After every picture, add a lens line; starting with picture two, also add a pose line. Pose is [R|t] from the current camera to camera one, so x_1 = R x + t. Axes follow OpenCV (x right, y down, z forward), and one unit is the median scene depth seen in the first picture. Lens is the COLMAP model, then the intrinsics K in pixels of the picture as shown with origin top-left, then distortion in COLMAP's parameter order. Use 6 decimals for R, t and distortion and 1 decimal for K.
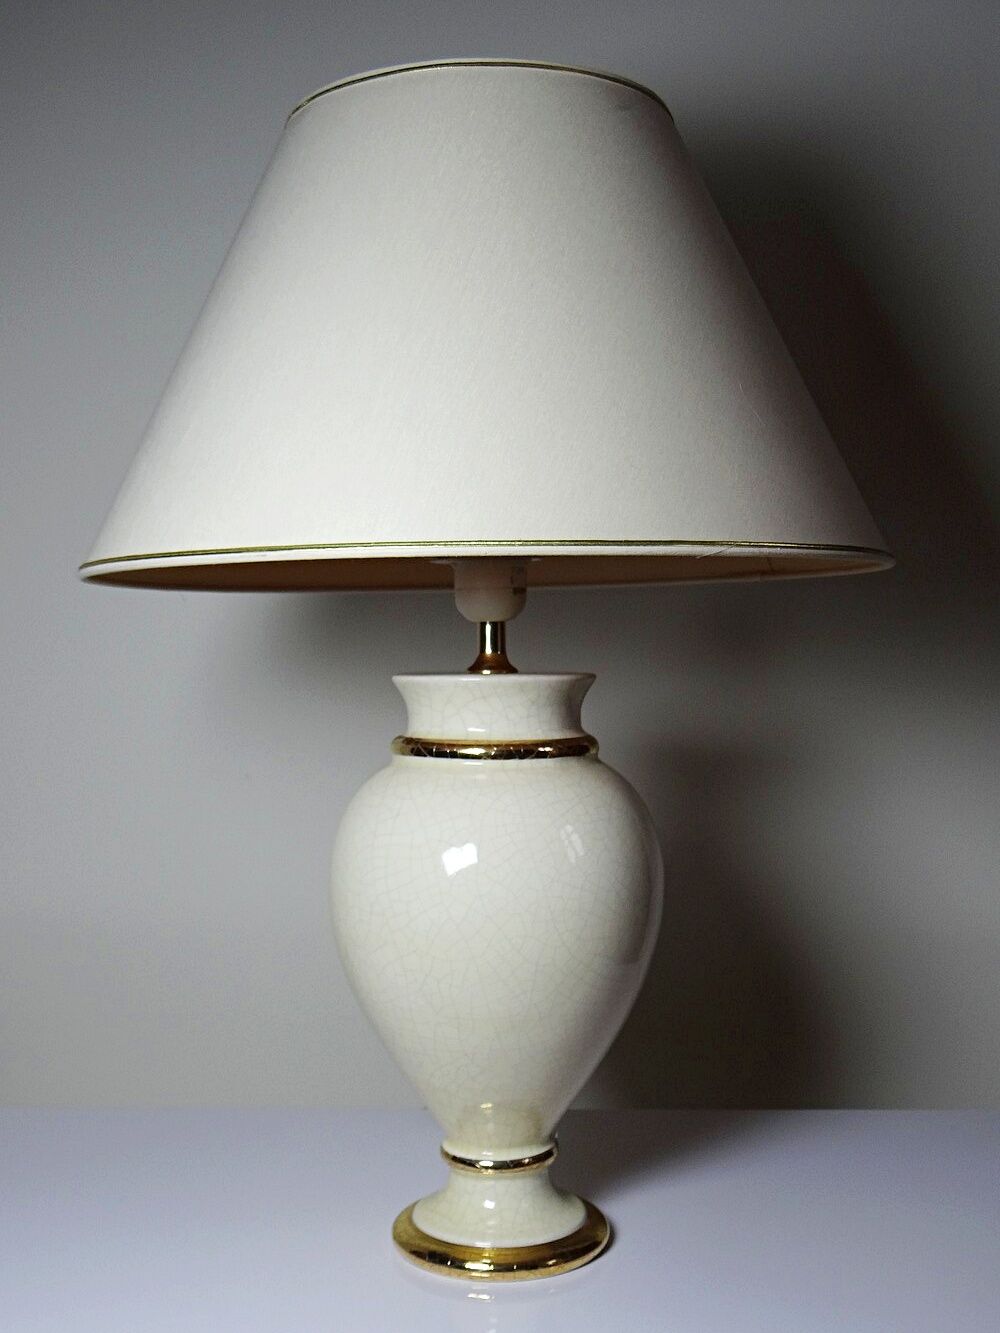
lens RADIAL K [[1543.9, 0, 500.0], [0, 1543.9, 666.5], [0, 0, 1]] dist [0.013710, 0.009232]
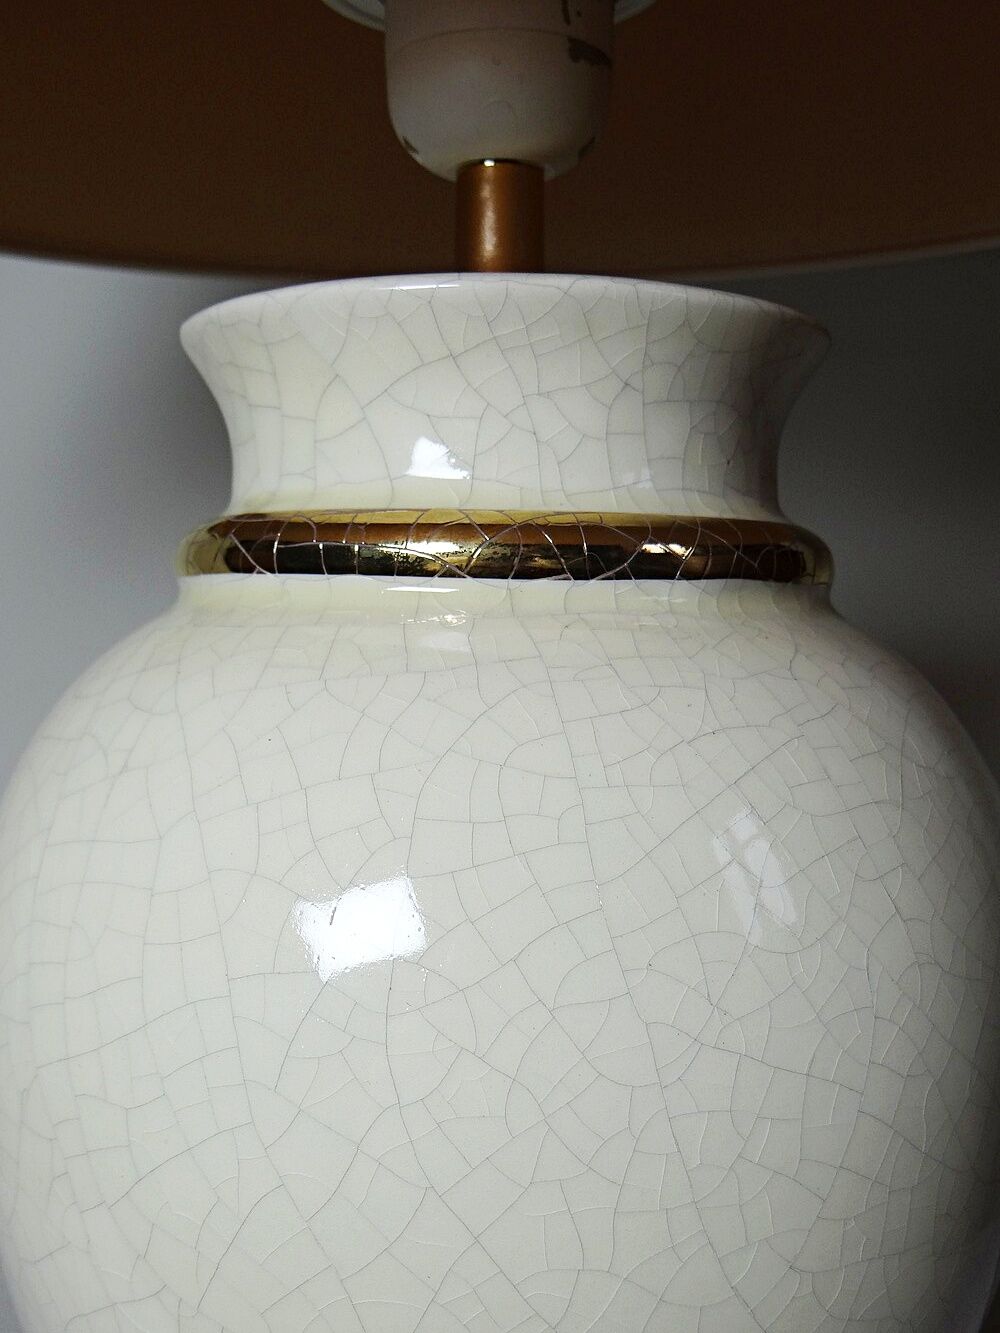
lens RADIAL K [[1543.9, 0, 500.0], [0, 1543.9, 666.5], [0, 0, 1]] dist [0.013710, 0.009232]
pose [[0.997946, 0.014935, -0.062293, 0.016596], [-0.013261, 0.999542, 0.027197, 0.067856], [0.062671, -0.026315, 0.997687, 0.715546]]
